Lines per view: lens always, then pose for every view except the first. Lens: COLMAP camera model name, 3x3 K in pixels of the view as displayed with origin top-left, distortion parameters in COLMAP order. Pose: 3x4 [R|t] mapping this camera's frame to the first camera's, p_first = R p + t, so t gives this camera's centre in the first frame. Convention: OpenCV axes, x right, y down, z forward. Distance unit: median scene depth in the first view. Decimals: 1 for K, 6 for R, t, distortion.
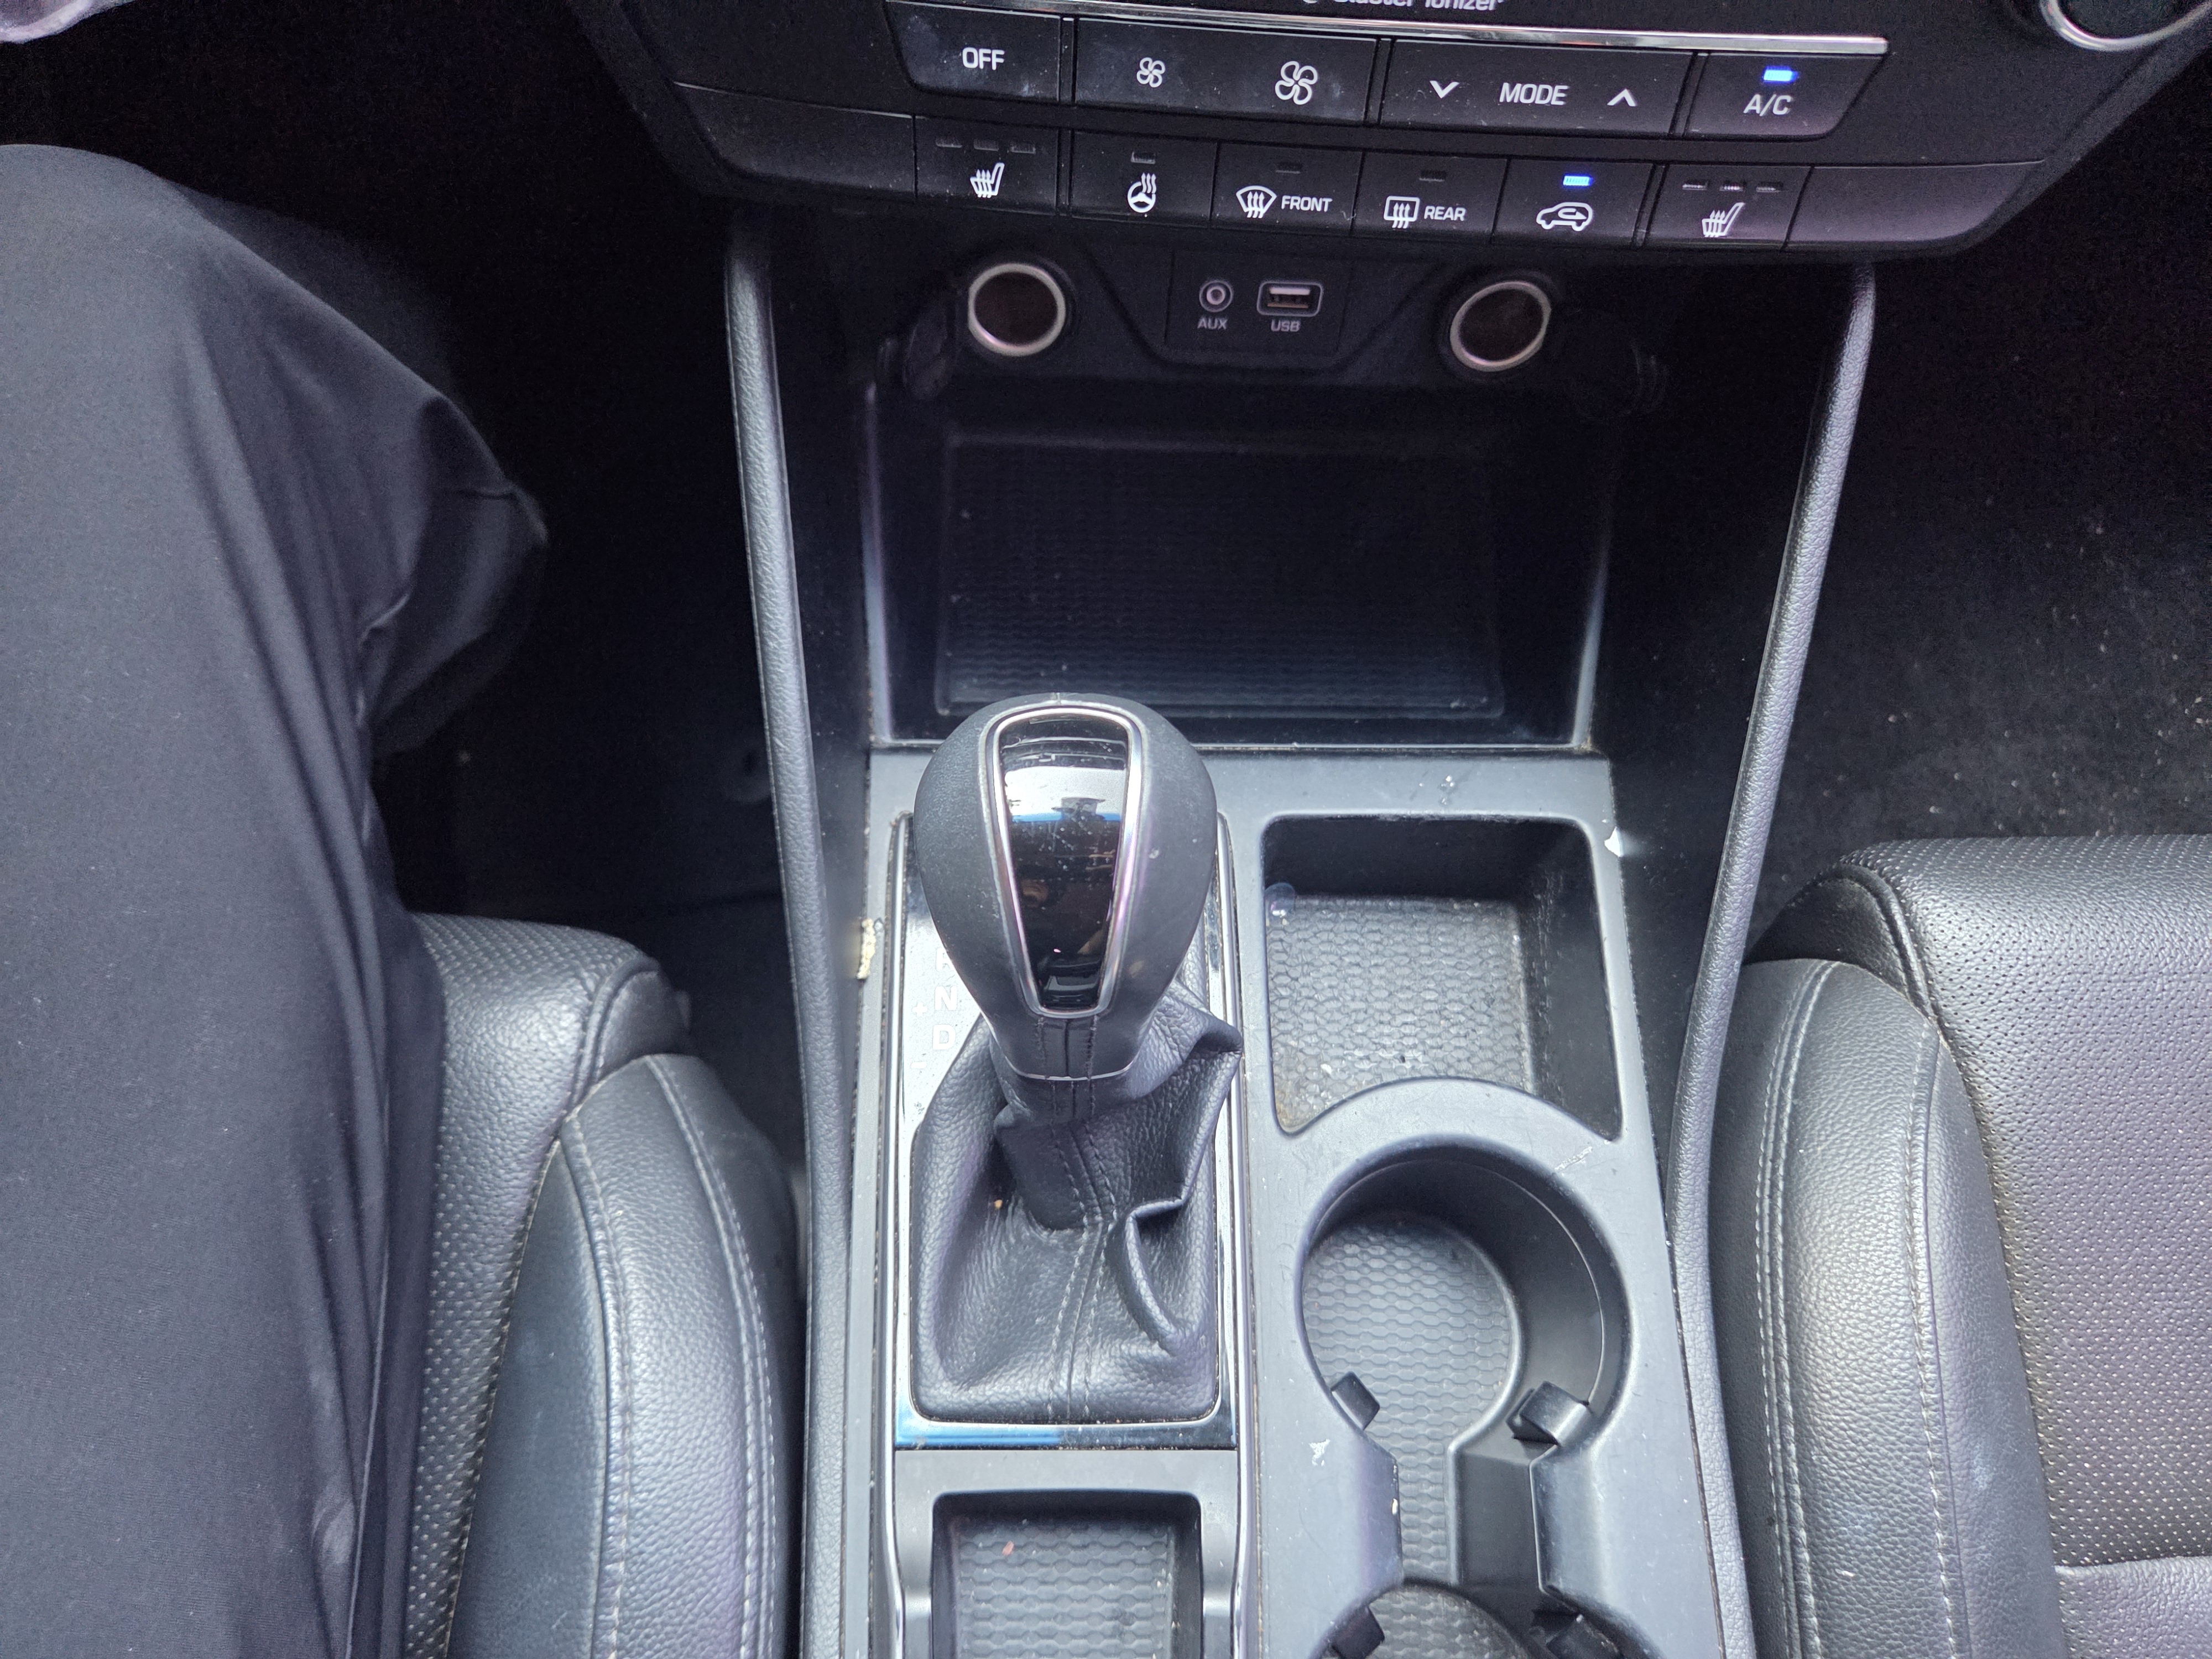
lens RADIAL K [[1518.2, 0, 1103.0], [0, 1518.2, 850.3], [0, 0, 1]] dist [0.048991, -0.056372]
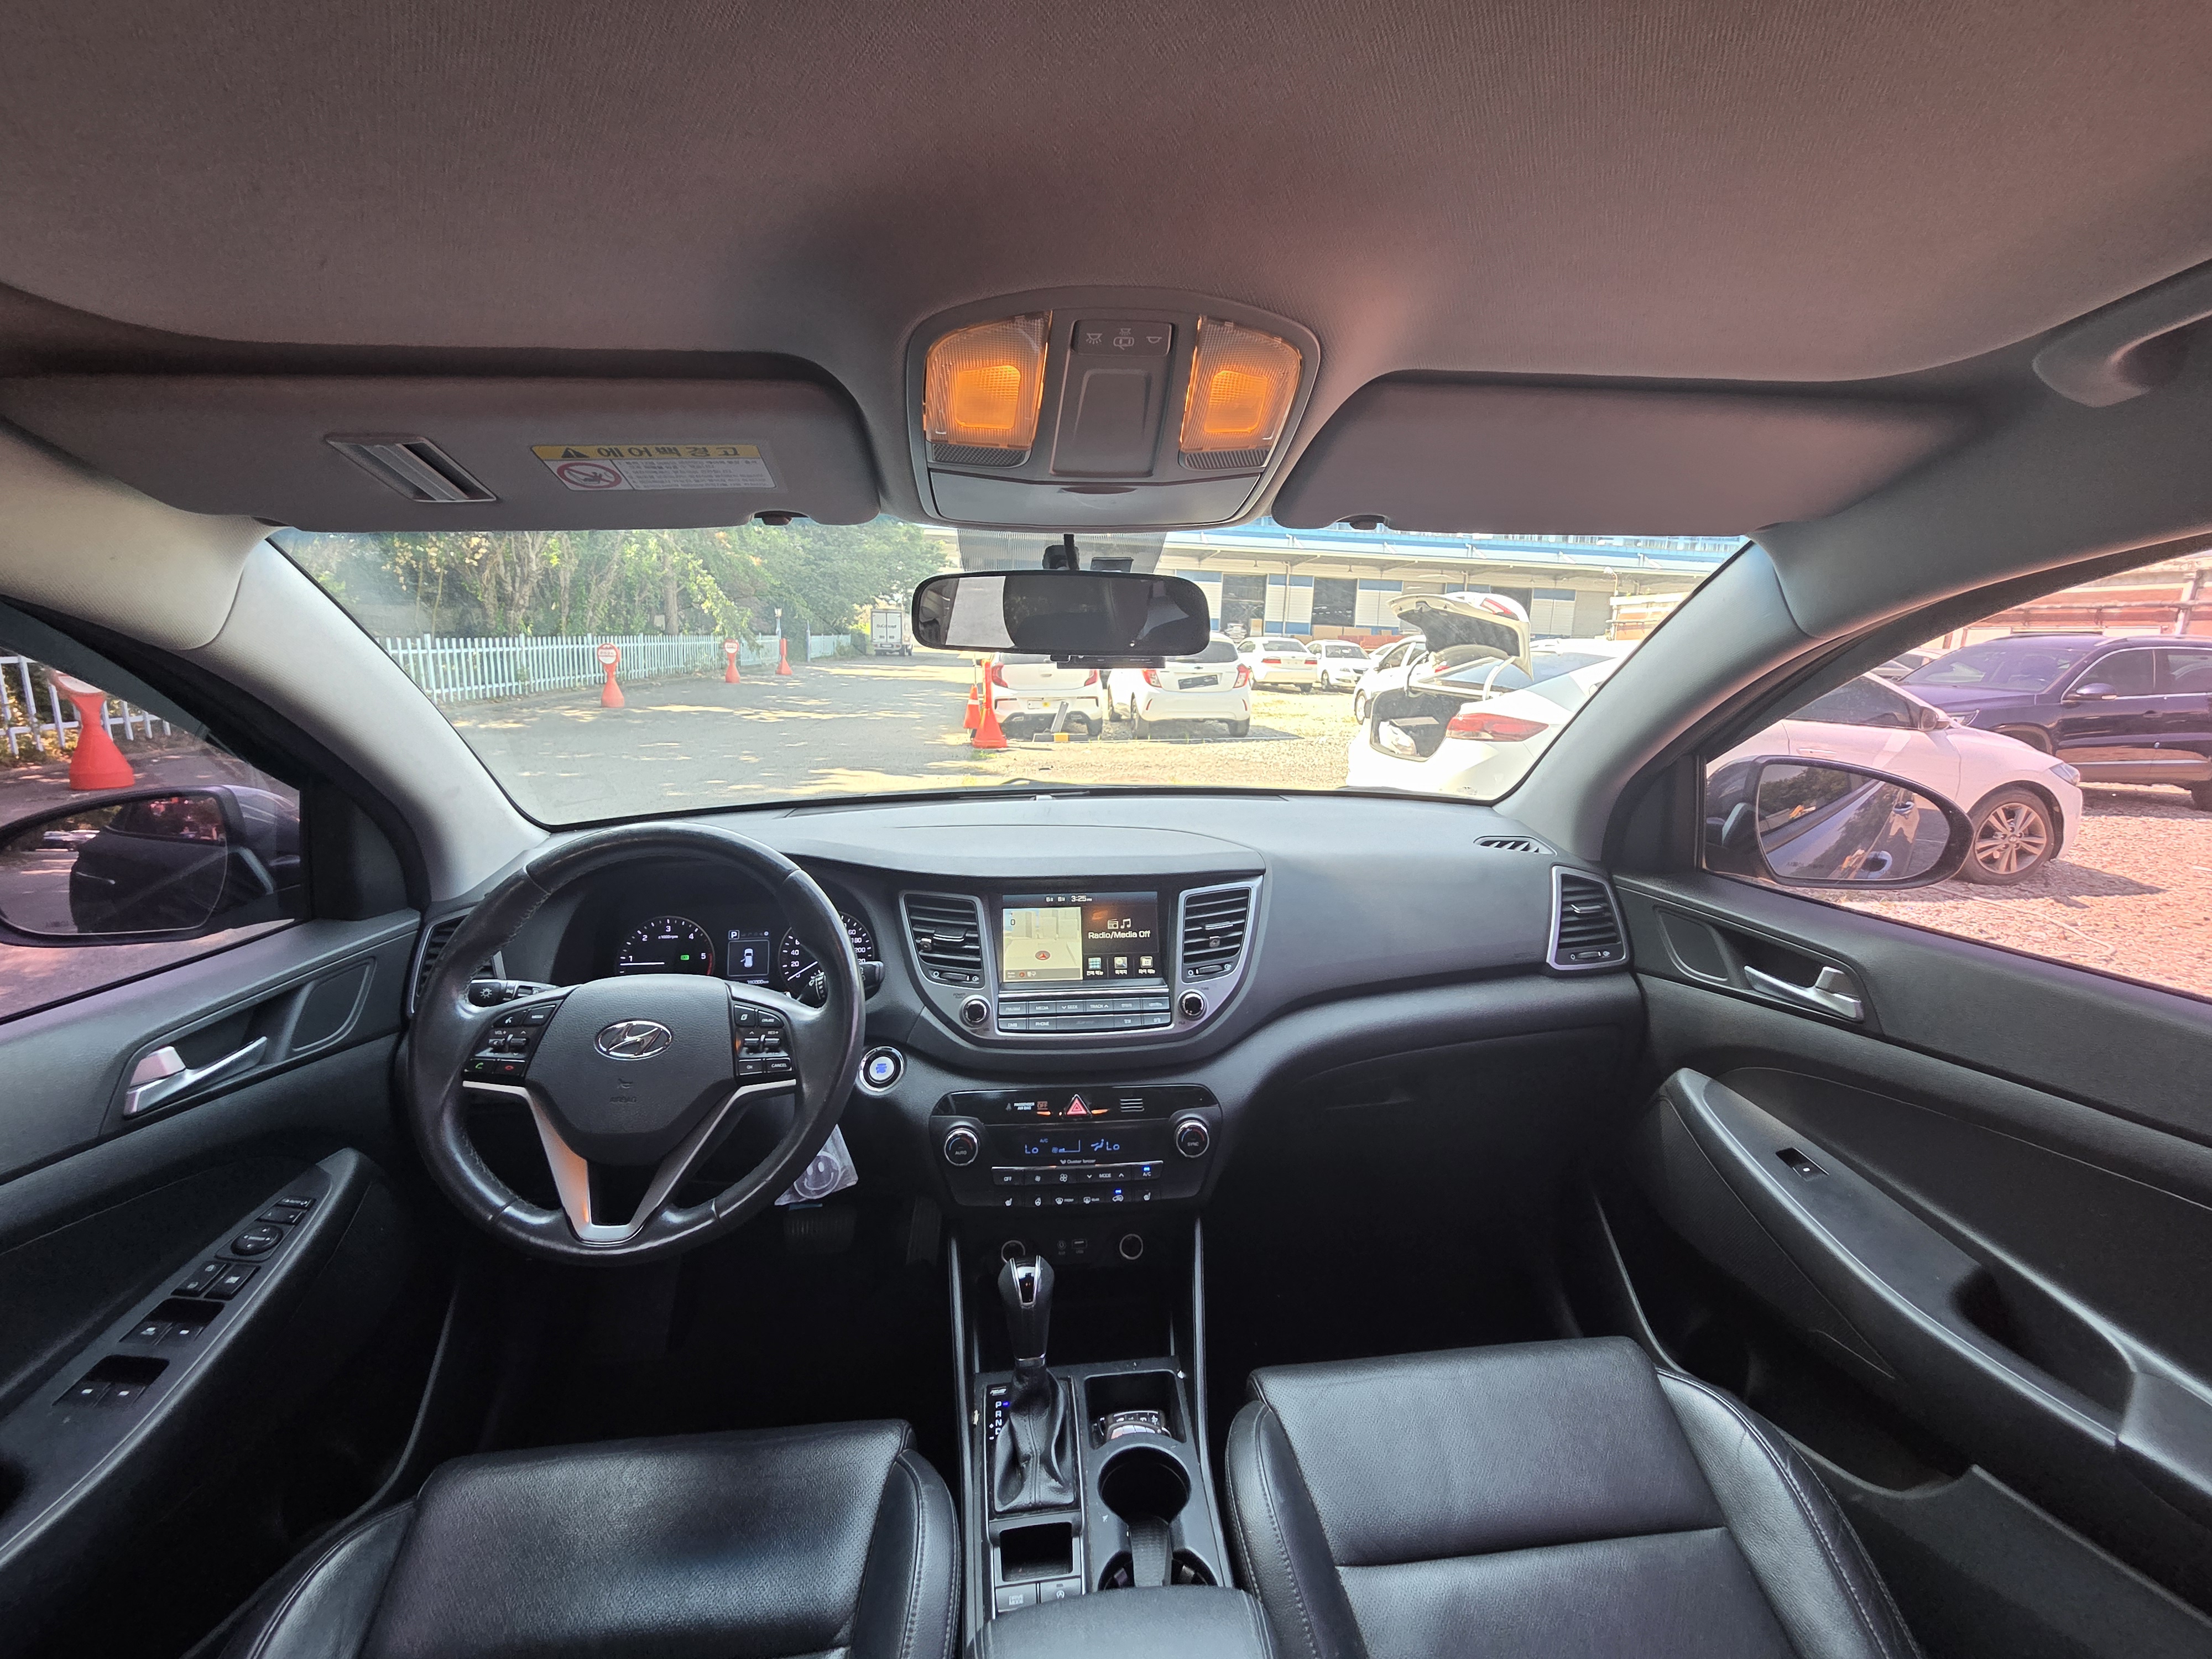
lens RADIAL K [[912.0, 0, 1112.7], [0, 912.0, 822.1], [0, 0, 1]] dist [-0.001666, -0.000291]
pose [[0.993899, -0.056207, 0.094894, 0.046626], [0.110167, 0.546753, -0.830015, 1.230209], [-0.005231, 0.835405, 0.549610, -1.502987]]
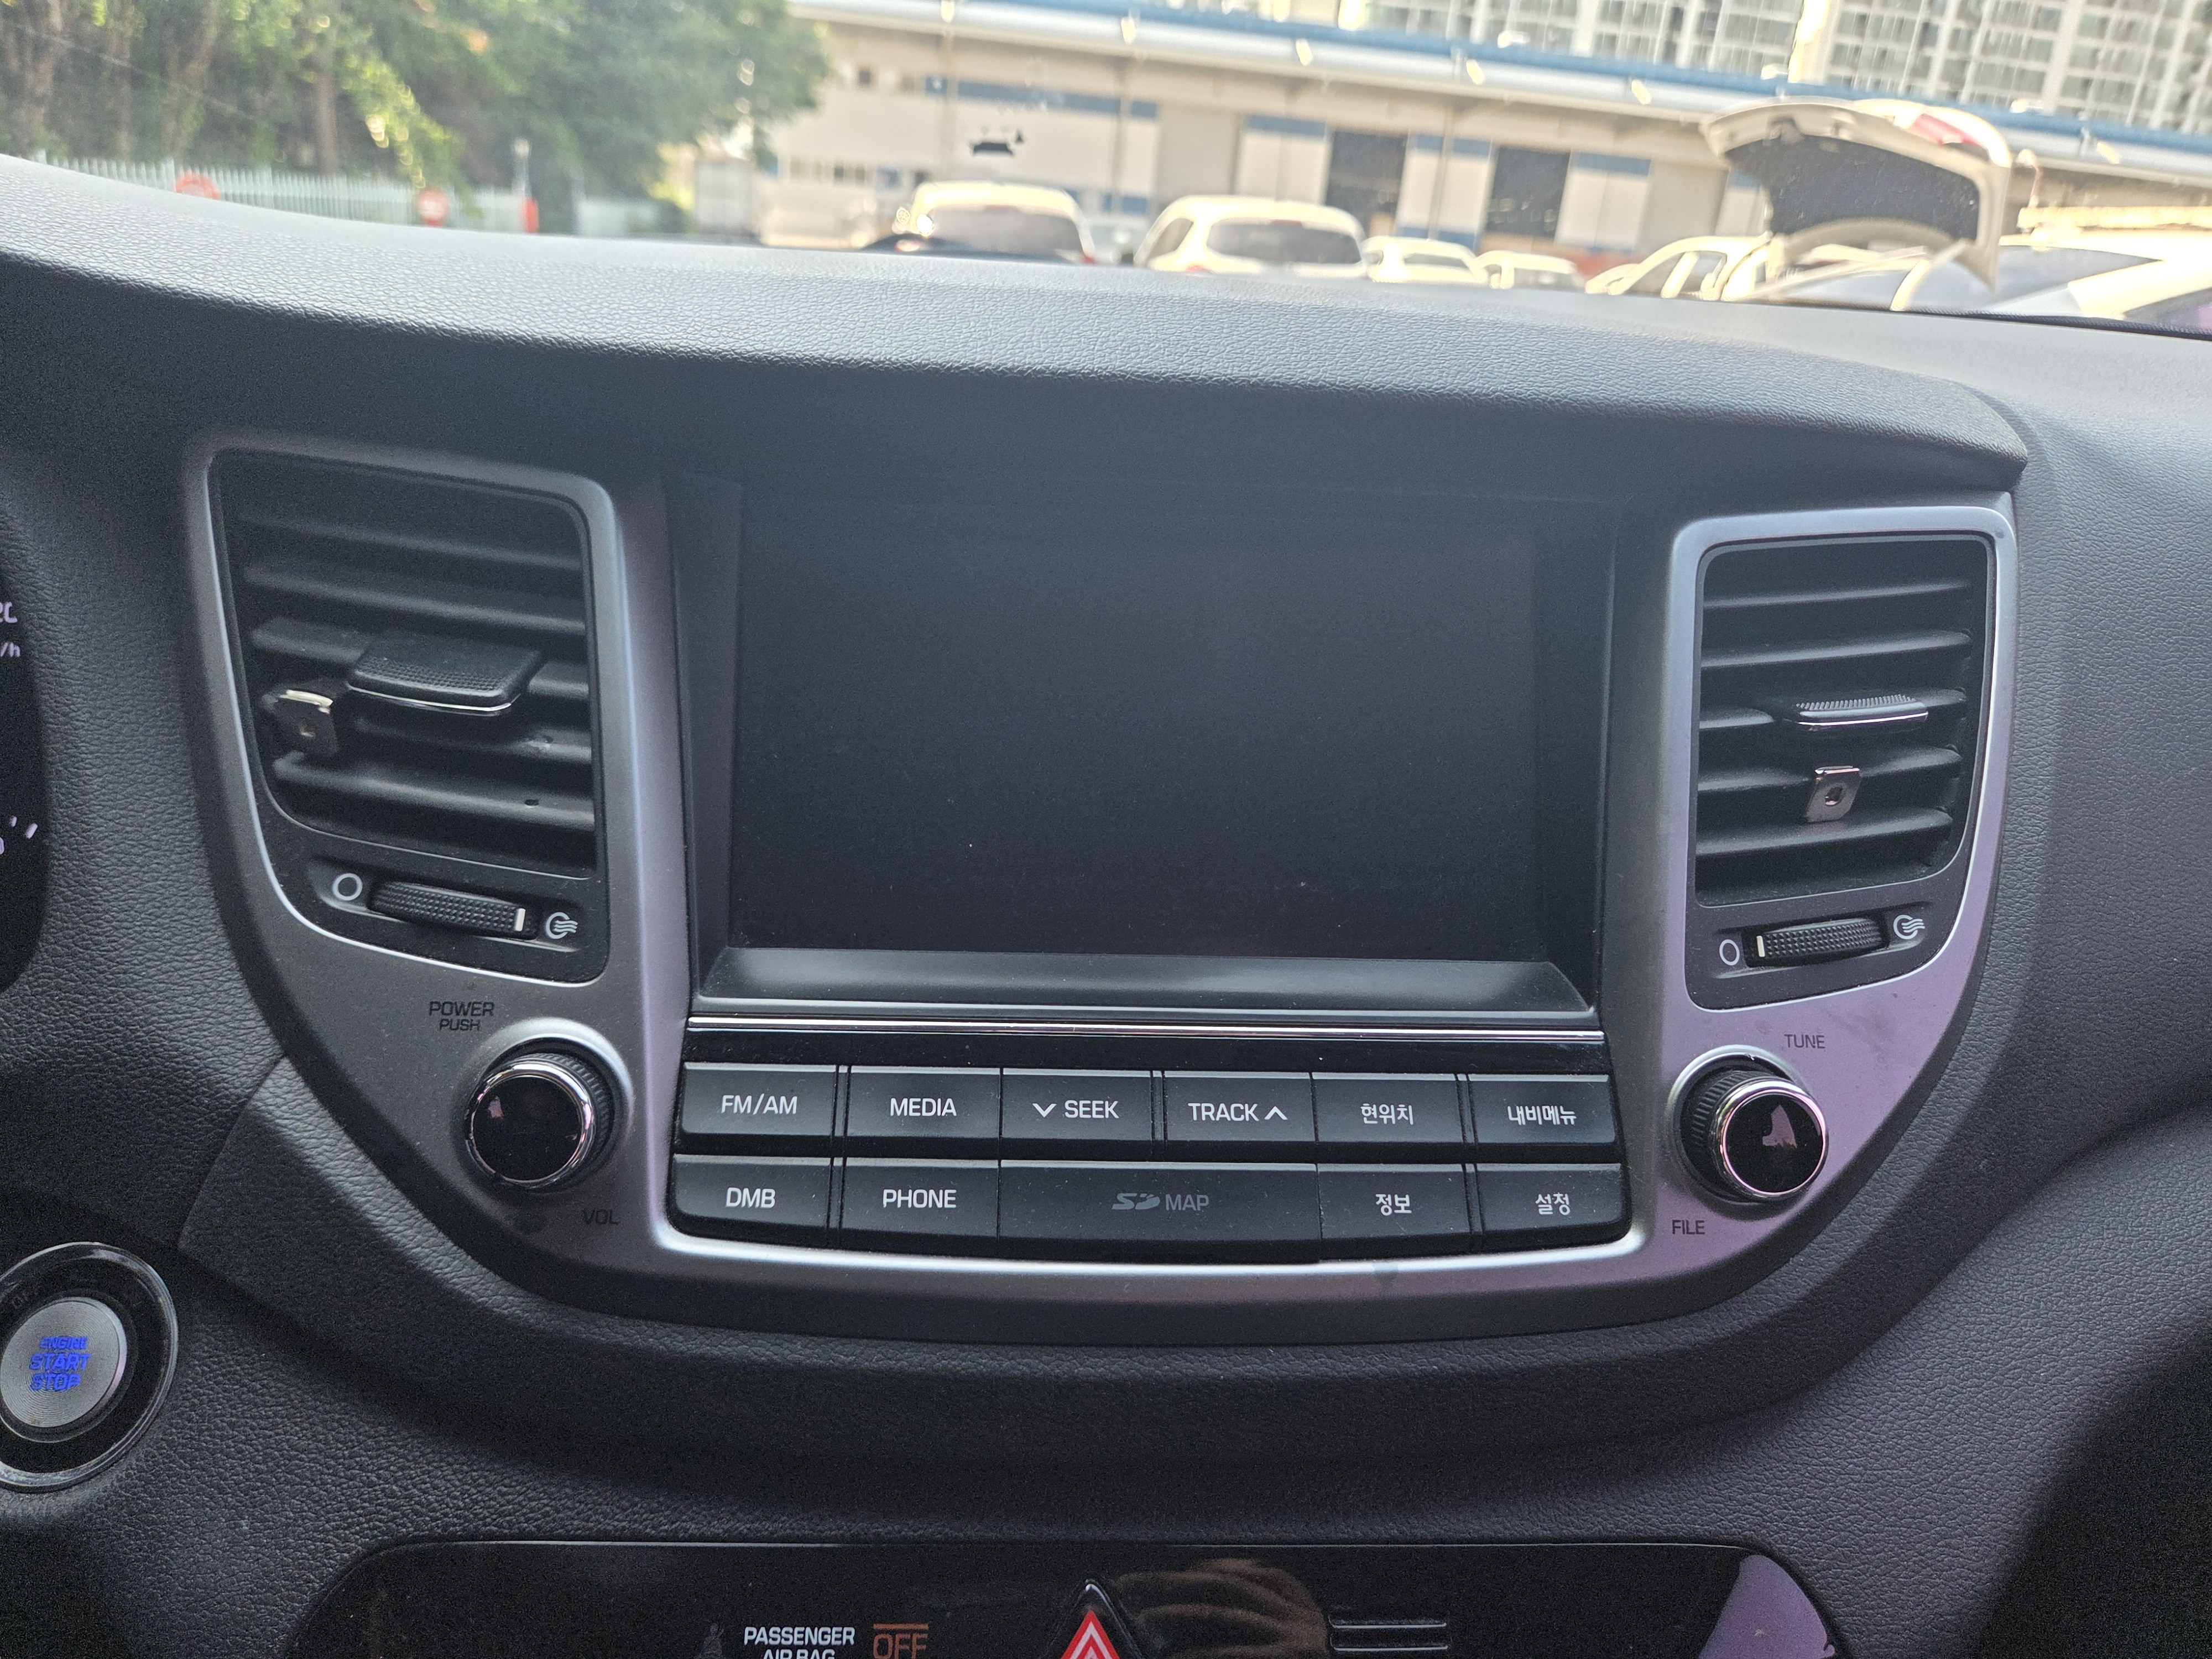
lens RADIAL K [[1518.2, 0, 1103.0], [0, 1518.2, 850.3], [0, 0, 1]] dist [0.048991, -0.056372]
pose [[0.995633, -0.017519, 0.091698, 0.087005], [0.078329, 0.691177, -0.718428, -0.231012], [-0.050793, 0.722473, 0.689531, -0.226104]]
